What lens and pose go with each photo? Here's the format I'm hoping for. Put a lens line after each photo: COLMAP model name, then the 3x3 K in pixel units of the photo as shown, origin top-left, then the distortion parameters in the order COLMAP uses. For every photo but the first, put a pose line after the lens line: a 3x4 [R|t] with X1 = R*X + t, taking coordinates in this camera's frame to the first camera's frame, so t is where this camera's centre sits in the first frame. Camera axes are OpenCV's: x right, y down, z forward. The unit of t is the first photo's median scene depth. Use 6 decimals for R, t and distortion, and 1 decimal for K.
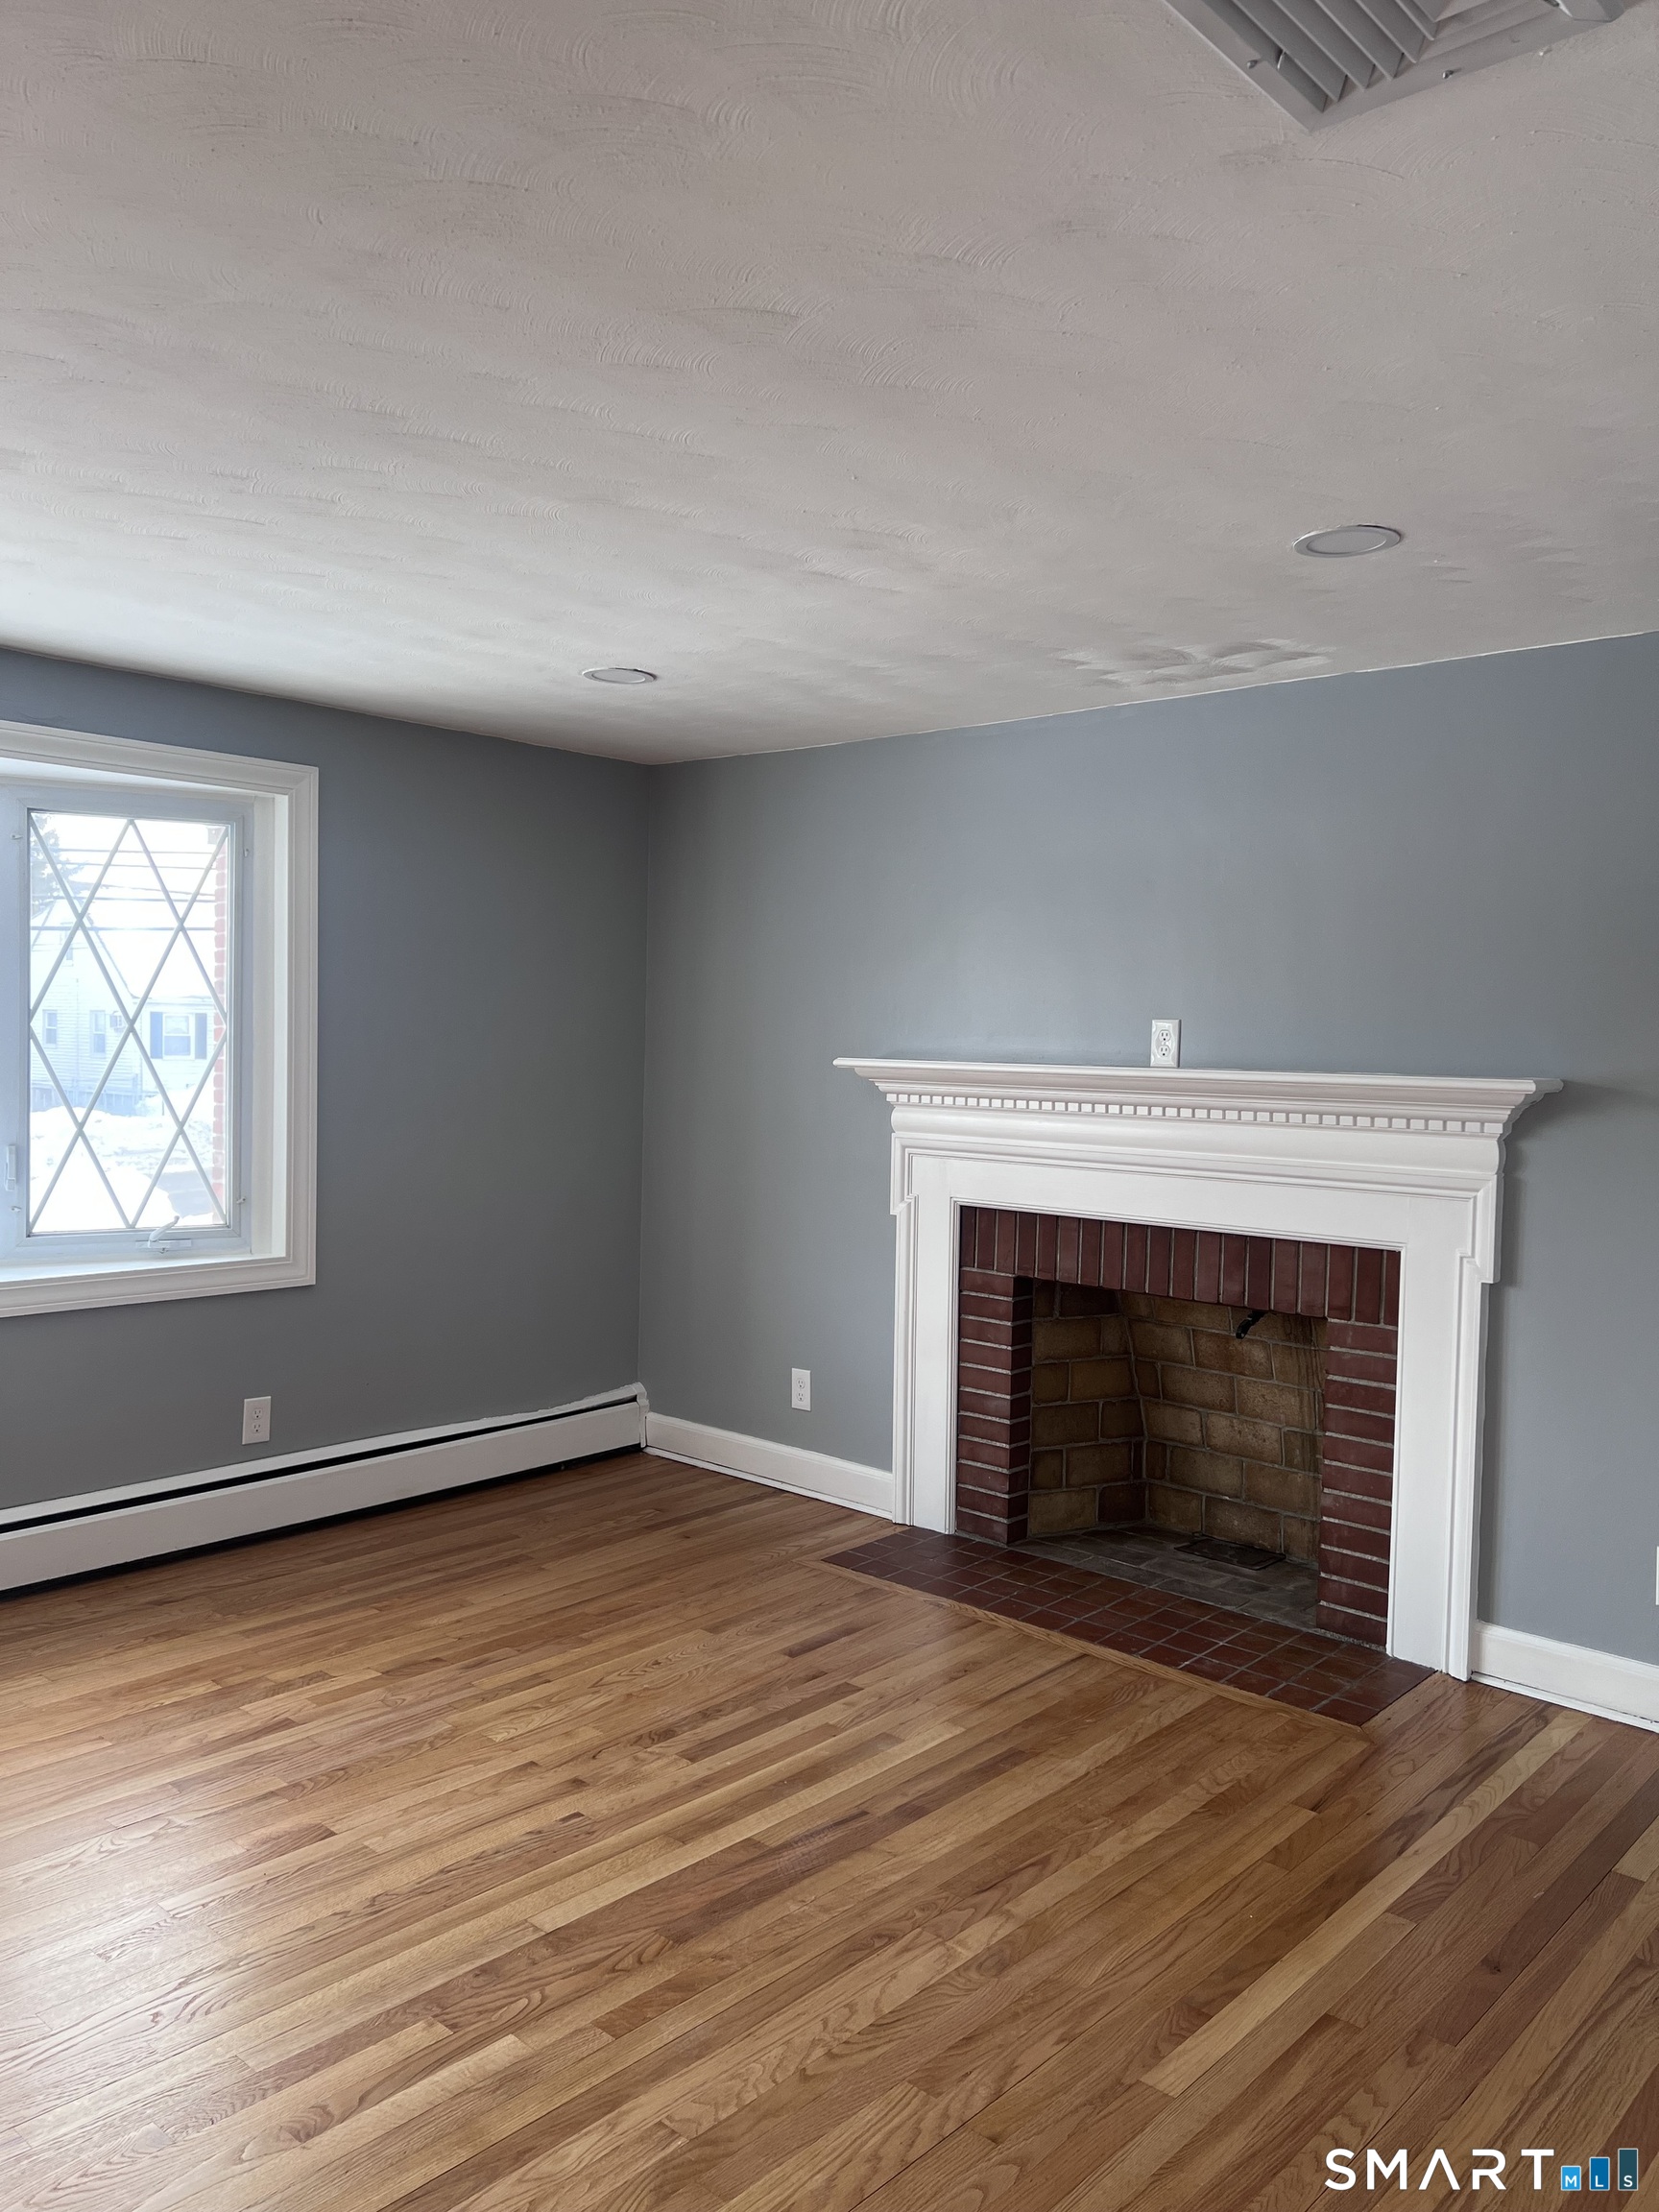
lens RADIAL K [[1700.4, 0, 846.9], [0, 1700.4, 1114.7], [0, 0, 1]] dist [0.011900, 0.006814]
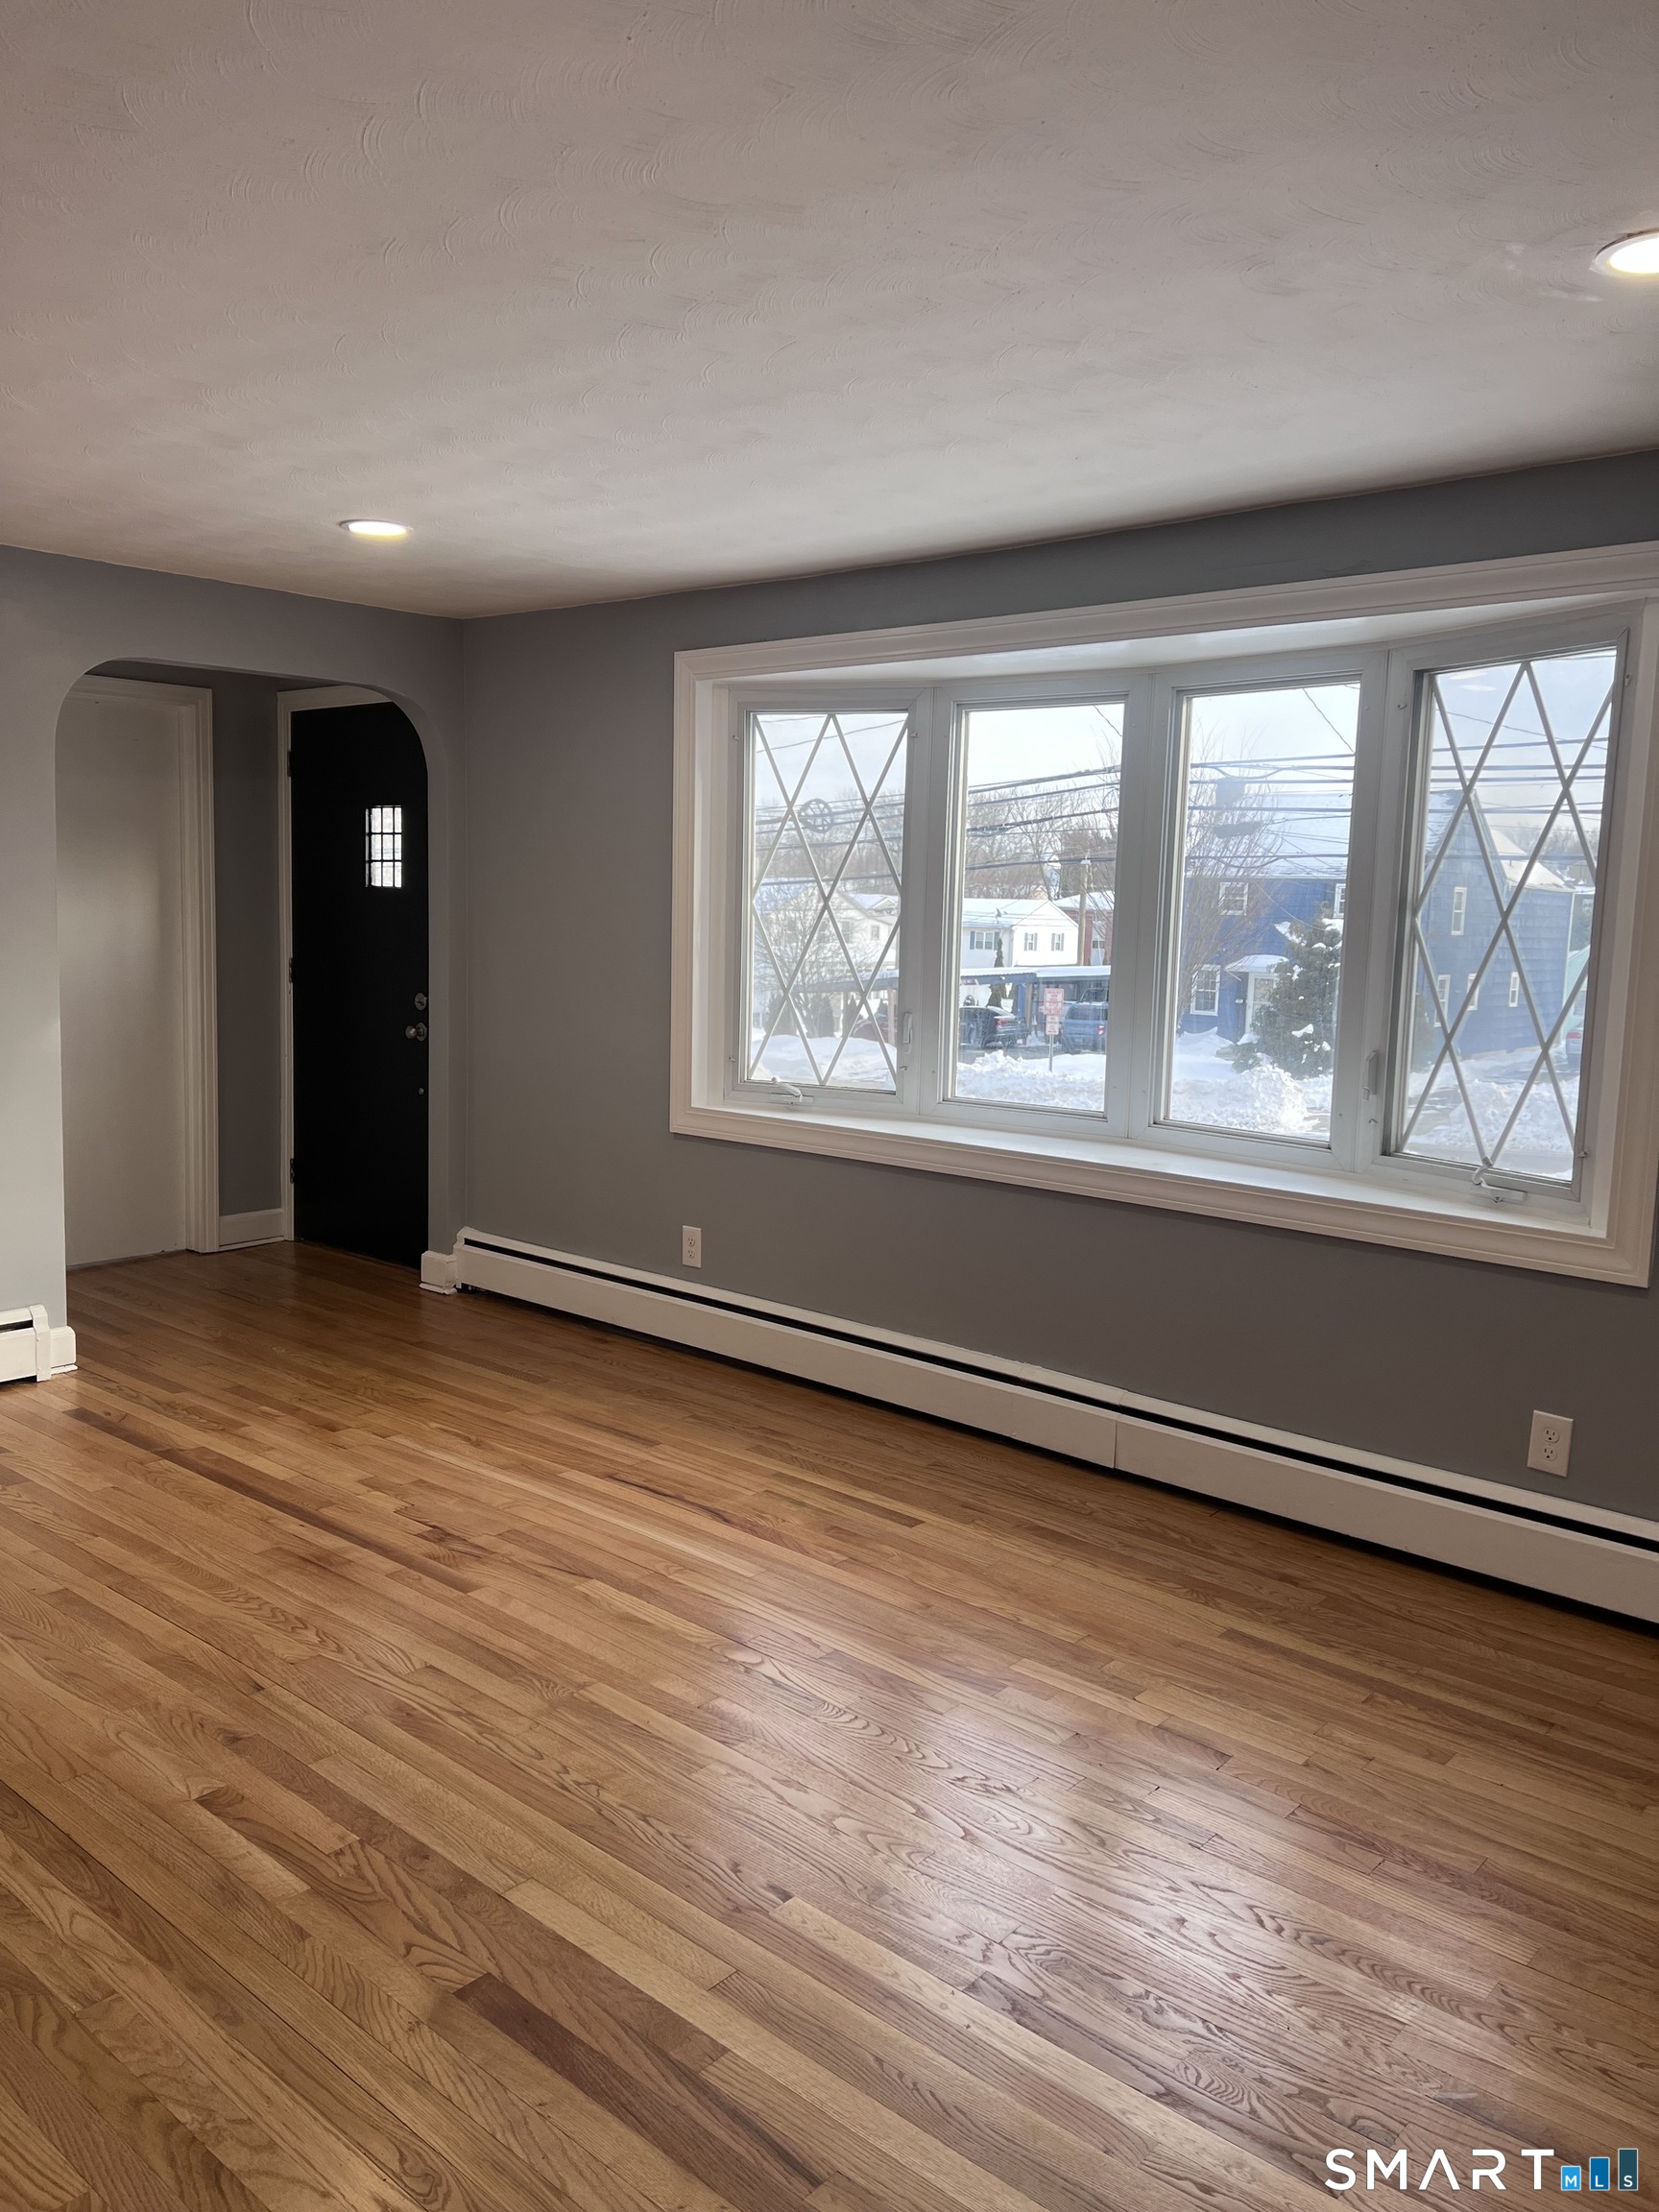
lens RADIAL K [[1700.4, 0, 846.9], [0, 1700.4, 1114.7], [0, 0, 1]] dist [0.011900, 0.006814]
pose [[-0.016677, 0.099163, -0.994931, 0.418949], [-0.077429, 0.991954, 0.100164, -0.017655], [0.996858, 0.078707, -0.008864, 0.723714]]
